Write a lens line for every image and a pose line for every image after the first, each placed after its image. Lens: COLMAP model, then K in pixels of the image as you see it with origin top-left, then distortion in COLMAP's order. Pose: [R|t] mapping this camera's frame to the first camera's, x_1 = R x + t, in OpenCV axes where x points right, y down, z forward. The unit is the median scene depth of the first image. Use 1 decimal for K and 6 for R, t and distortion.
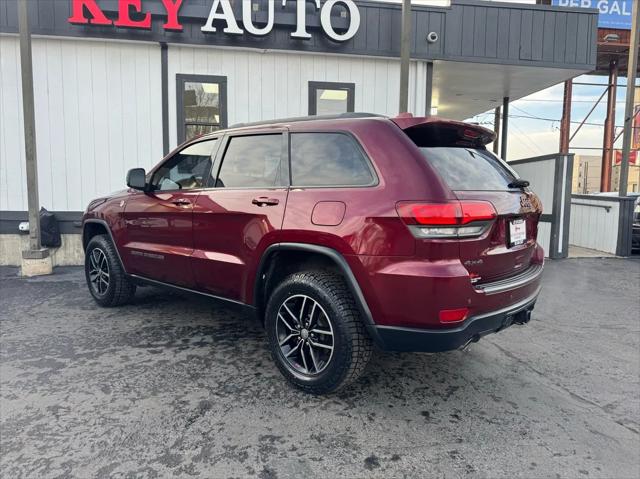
lens RADIAL K [[451.5, 0, 320.8], [0, 451.5, 243.0], [0, 0, 1]] dist [0.027534, -0.031899]
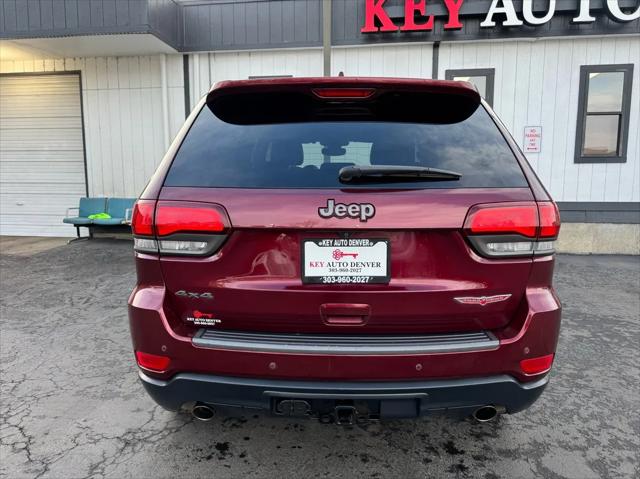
lens RADIAL K [[451.5, 0, 320.4], [0, 451.5, 242.6], [0, 0, 1]] dist [0.027534, -0.031899]
pose [[0.956801, 0.027106, -0.289477, -0.298341], [-0.019191, 0.999361, 0.030148, 0.002638], [0.290109, -0.023290, 0.956710, -0.111833]]
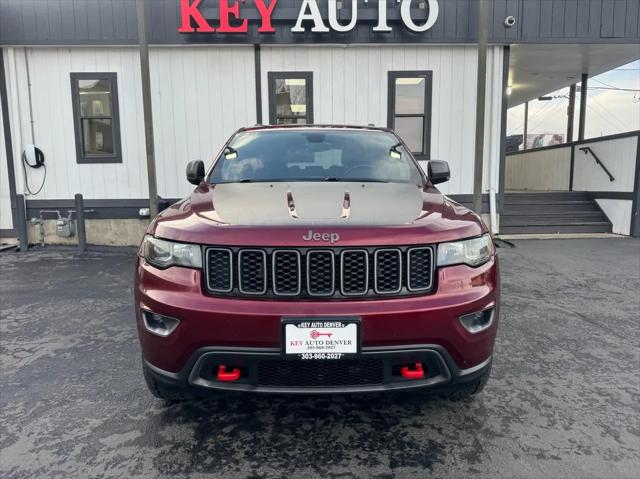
lens RADIAL K [[451.5, 0, 322.3], [0, 451.5, 240.7], [0, 0, 1]] dist [0.027534, -0.031899]
pose [[0.991776, -0.006244, -0.127834, -0.051614], [0.010881, 0.999307, 0.035601, 0.000959], [0.127524, -0.036699, 0.991156, -0.099123]]
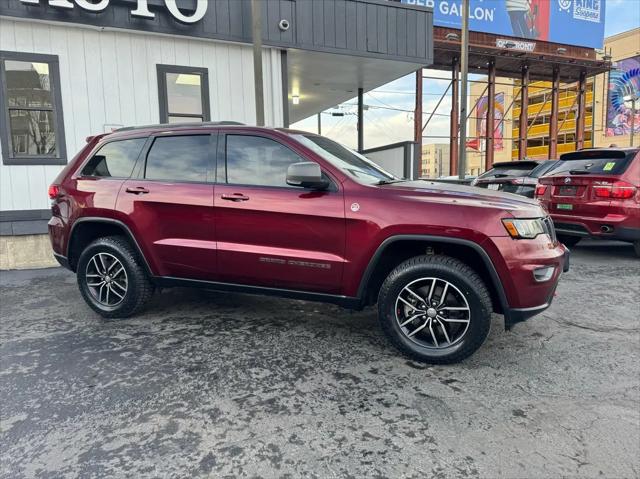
lens RADIAL K [[451.5, 0, 320.3], [0, 451.5, 241.0], [0, 0, 1]] dist [0.027534, -0.031899]
pose [[0.964847, -0.061405, 0.255539, 0.041738], [0.056542, 0.998053, 0.026342, 0.001305], [-0.256659, -0.010968, 0.966440, 0.005273]]
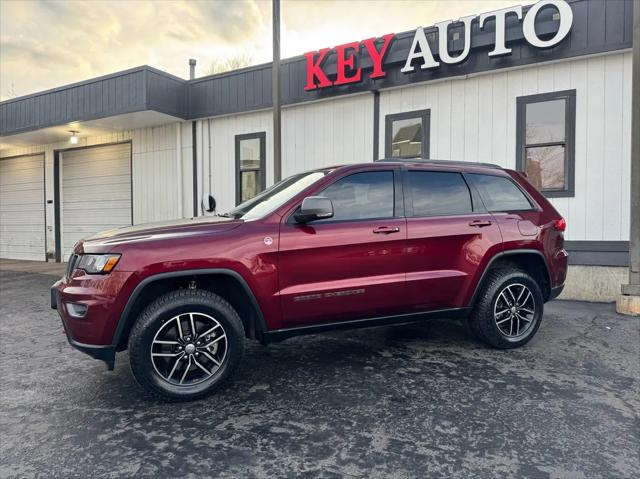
lens RADIAL K [[451.5, 0, 320.9], [0, 451.5, 240.6], [0, 0, 1]] dist [0.027534, -0.031899]
pose [[0.786929, 0.003504, -0.617034, 0.255140], [-0.047467, 0.997365, -0.054872, 0.002615], [0.615216, 0.072469, 0.785021, 0.058186]]
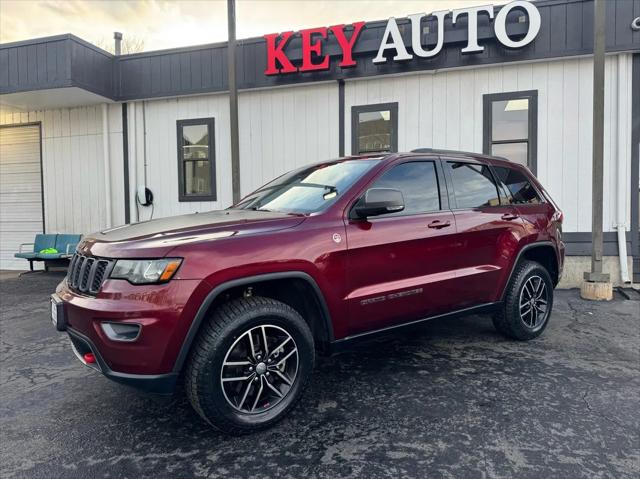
lens RADIAL K [[451.5, 0, 321.8], [0, 451.5, 241.7], [0, 0, 1]] dist [0.027534, -0.031899]
pose [[0.908938, -0.004532, -0.416906, 0.067495], [-0.017501, 0.998645, -0.049013, 0.003625], [0.416563, 0.051846, 0.907627, 0.011303]]
